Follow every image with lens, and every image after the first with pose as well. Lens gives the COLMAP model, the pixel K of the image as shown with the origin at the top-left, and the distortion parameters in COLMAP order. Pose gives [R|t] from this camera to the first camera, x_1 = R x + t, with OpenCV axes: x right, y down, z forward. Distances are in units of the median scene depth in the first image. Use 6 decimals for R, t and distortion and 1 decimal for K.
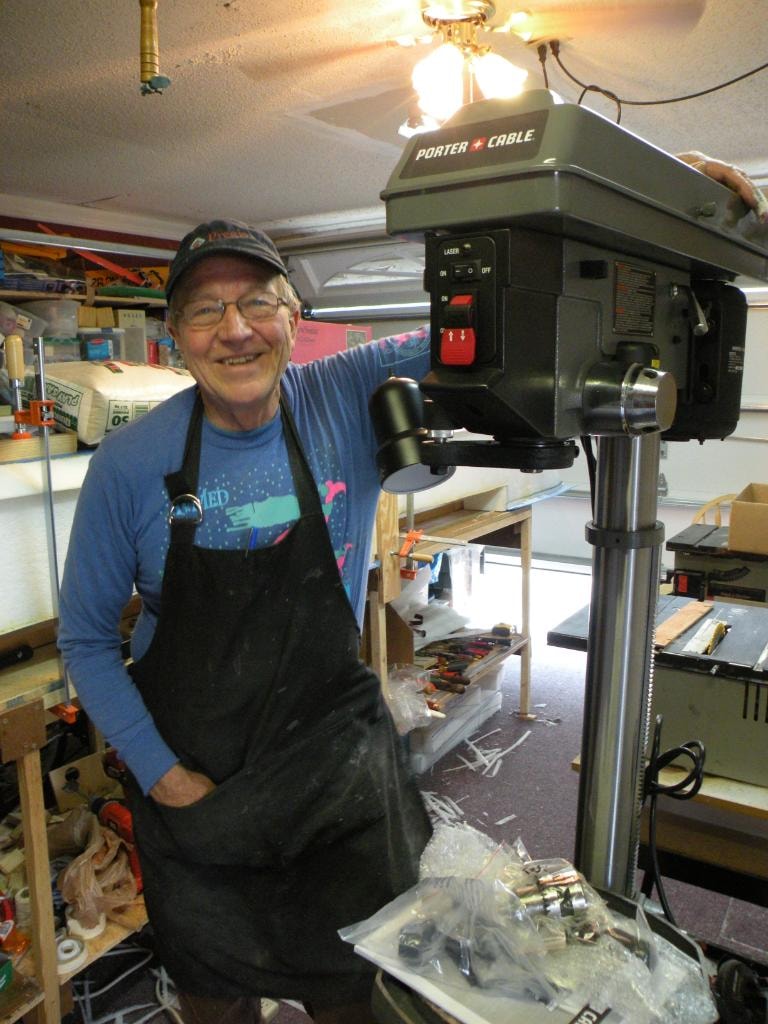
lens RADIAL K [[848.9, 0, 384.0], [0, 848.9, 512.0], [0, 0, 1]] dist [-0.085467, 0.005308]
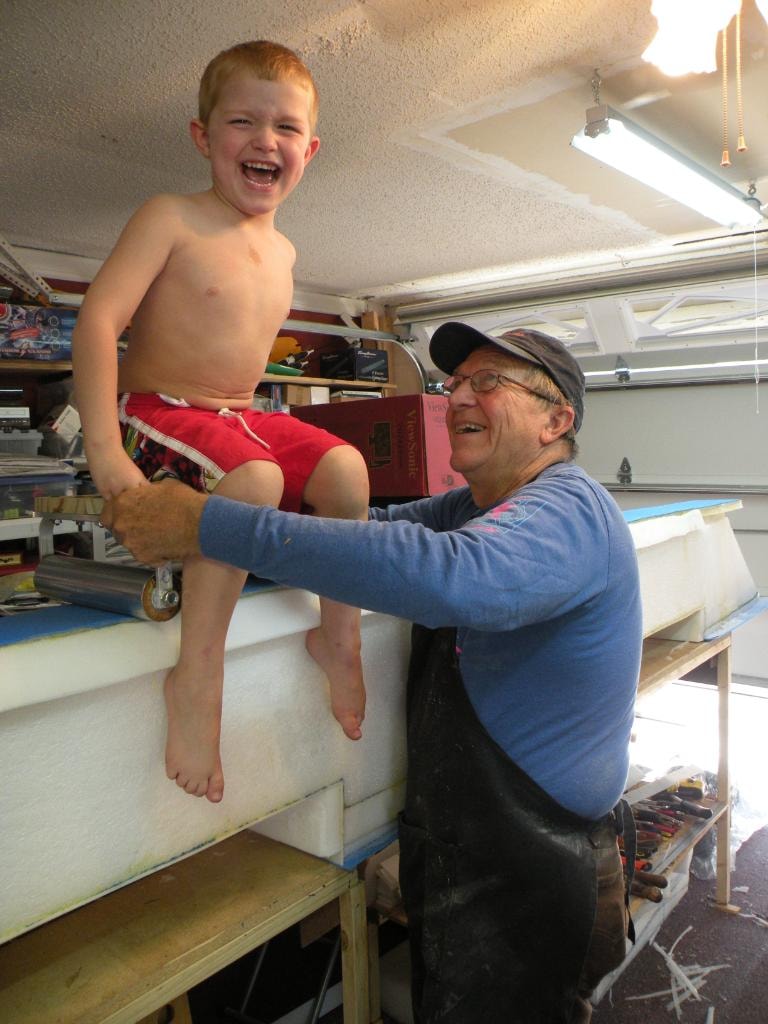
lens RADIAL K [[848.9, 0, 384.0], [0, 848.9, 512.0], [0, 0, 1]] dist [-0.085467, 0.005308]
pose [[0.991871, -0.001017, -0.127241, -0.041814], [-0.010051, 0.996218, -0.086309, -0.045178], [0.126847, 0.086887, 0.988110, 0.203303]]
